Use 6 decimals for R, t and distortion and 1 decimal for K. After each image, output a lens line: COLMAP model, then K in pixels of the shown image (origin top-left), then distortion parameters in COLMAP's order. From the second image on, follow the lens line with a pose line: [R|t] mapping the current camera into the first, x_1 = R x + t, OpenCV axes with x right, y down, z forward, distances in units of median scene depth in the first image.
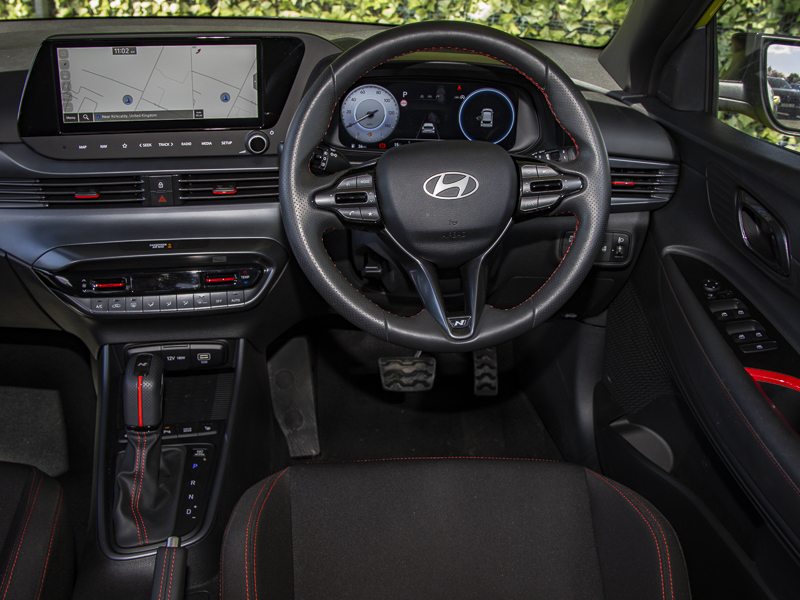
lens RADIAL K [[1003.8, 0, 400.0], [0, 1003.8, 300.0], [0, 0, 1]] dist [-0.273008, 0.345852]
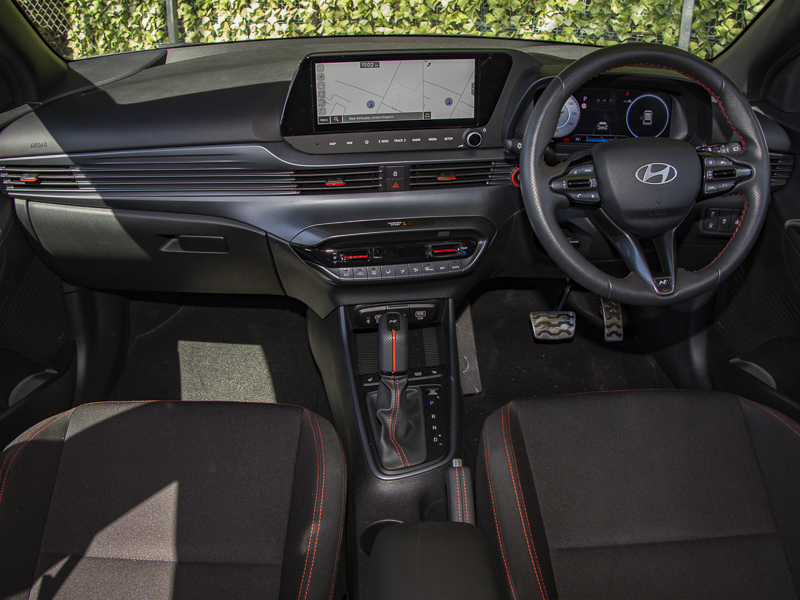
lens RADIAL K [[840.2, 0, 400.0], [0, 840.2, 300.0], [0, 0, 1]] dist [-0.282194, 0.046364]
pose [[0.998482, -0.017697, -0.052154, -0.183958], [0.019841, 0.998968, 0.040869, -0.002947], [0.051377, -0.041842, 0.997802, -0.035019]]
